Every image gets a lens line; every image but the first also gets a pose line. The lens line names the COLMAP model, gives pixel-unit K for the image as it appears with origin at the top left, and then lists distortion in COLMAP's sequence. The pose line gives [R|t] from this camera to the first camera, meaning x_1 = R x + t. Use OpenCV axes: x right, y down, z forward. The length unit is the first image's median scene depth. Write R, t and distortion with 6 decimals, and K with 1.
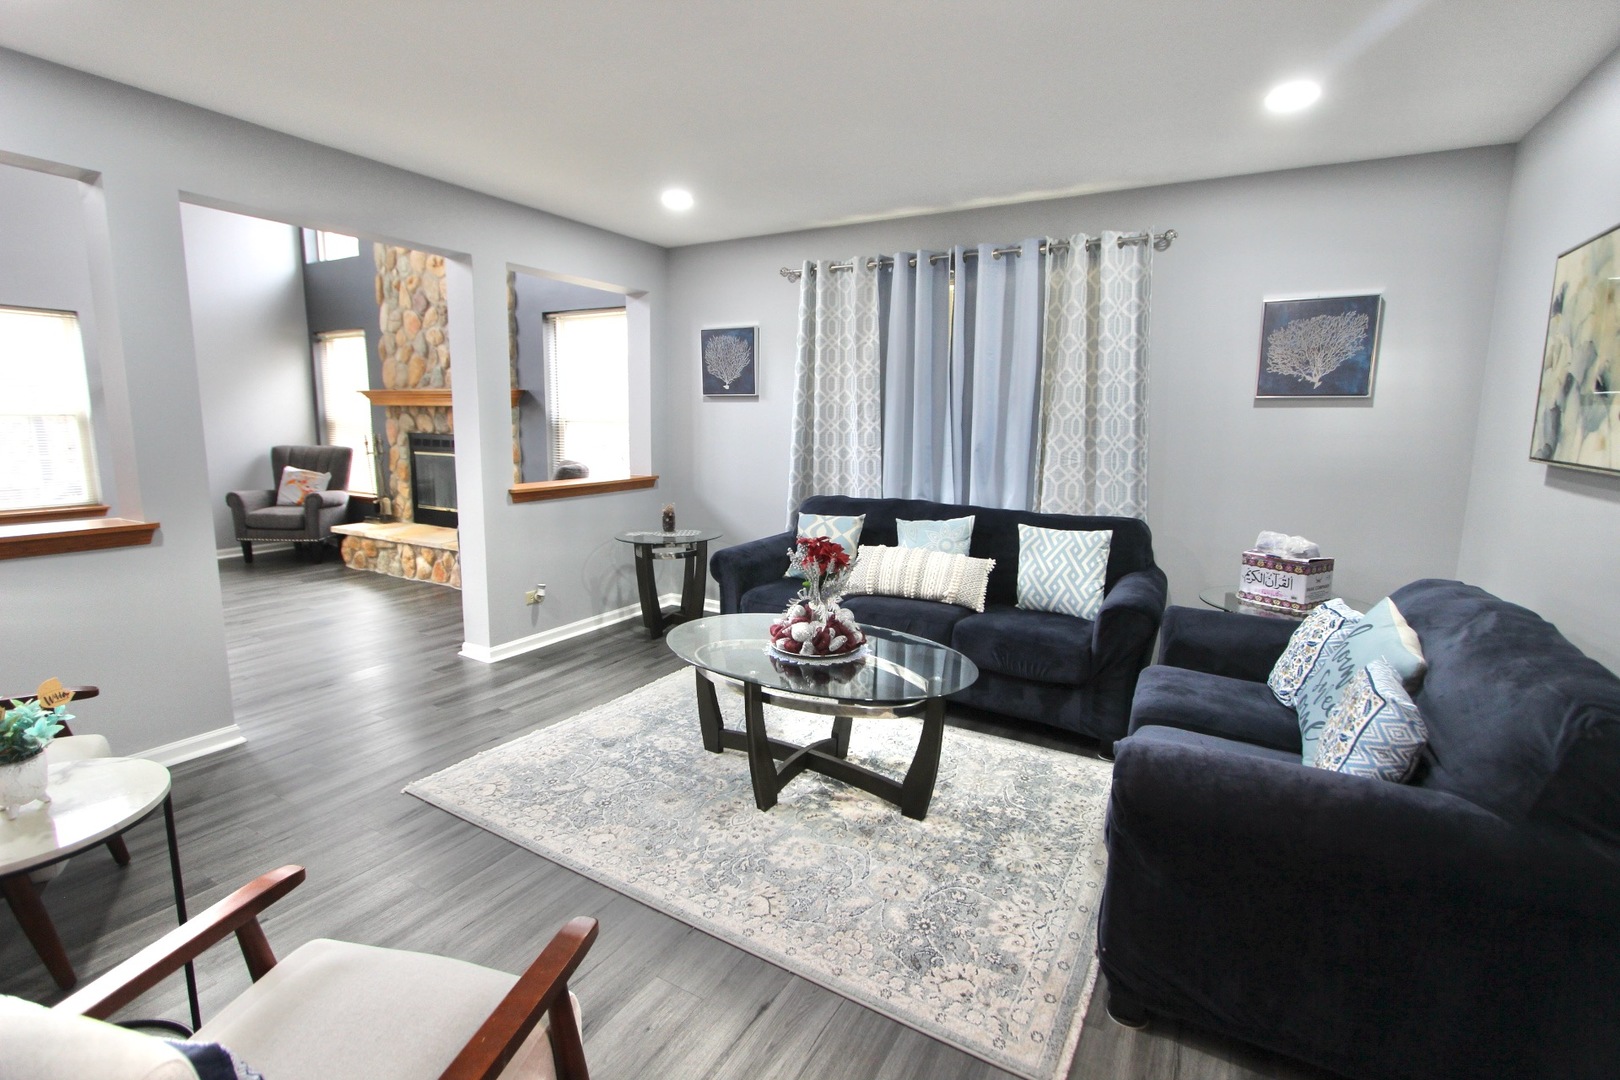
lens RADIAL K [[747.6, 0, 813.6], [0, 747.6, 529.6], [0, 0, 1]] dist [-0.013811, 0.000795]
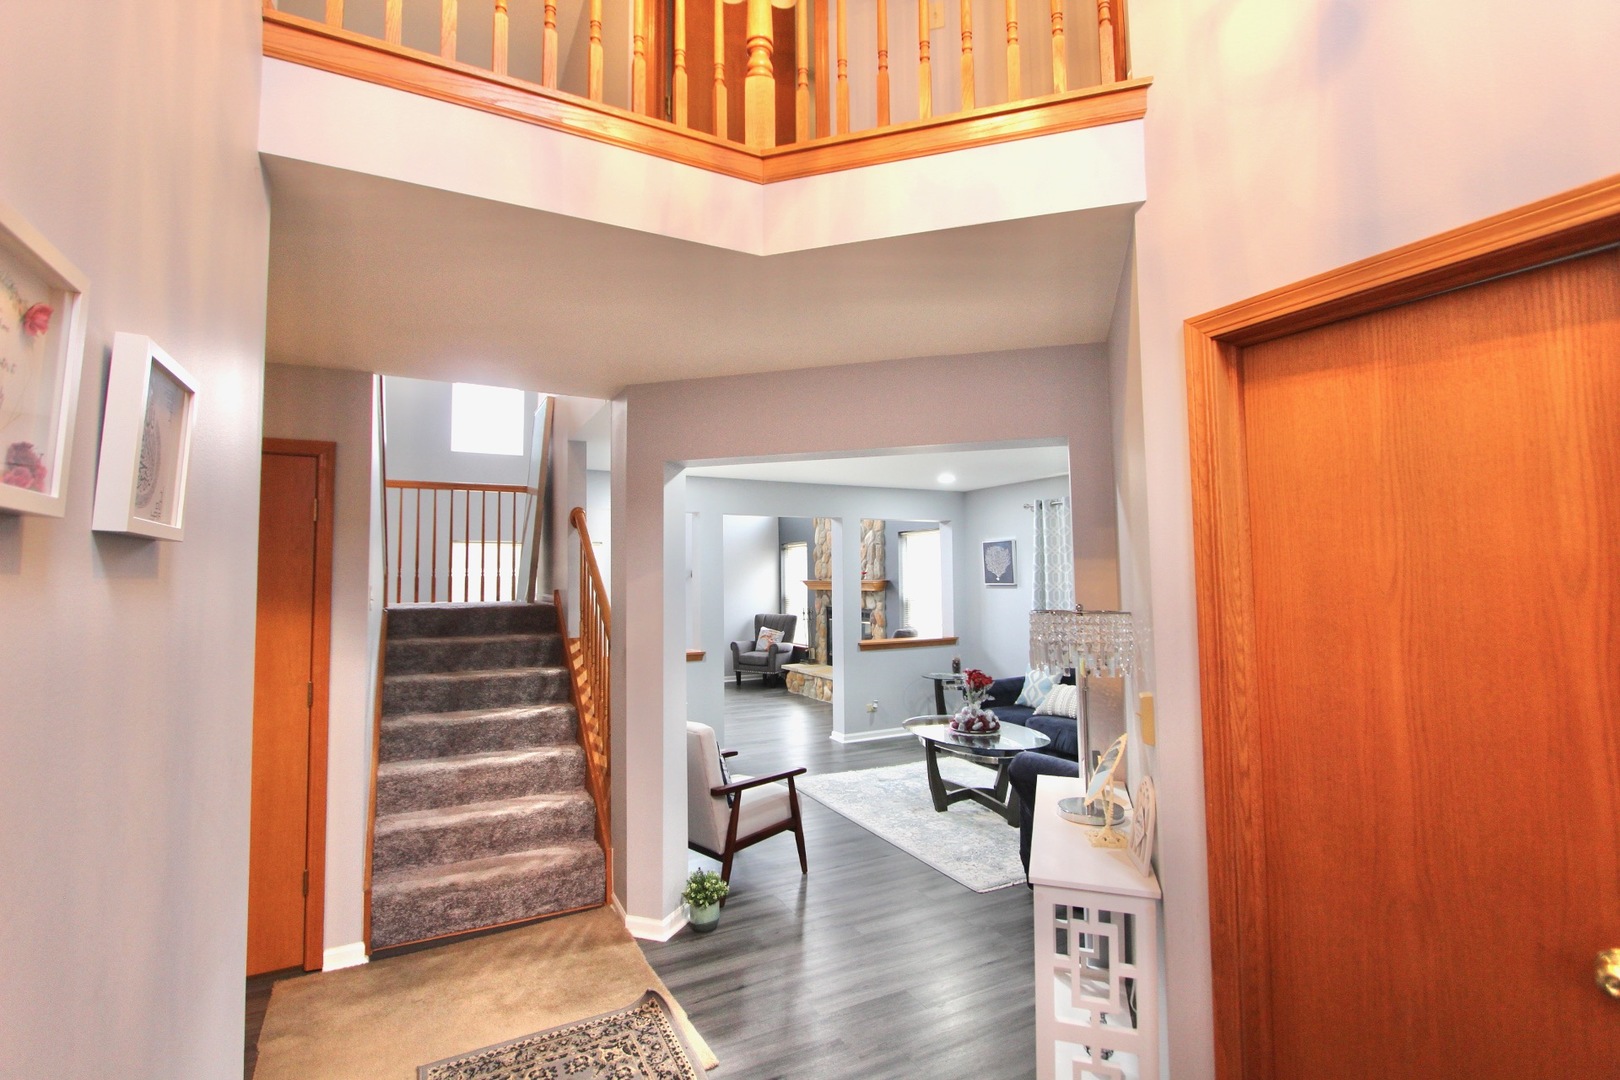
lens RADIAL K [[747.6, 0, 813.6], [0, 747.6, 529.6], [0, 0, 1]] dist [-0.013811, 0.000795]
pose [[0.845274, -0.057090, -0.531275, 0.367349], [-0.058043, 0.978582, -0.197503, 0.031844], [0.531172, 0.197781, 0.823856, -0.454692]]
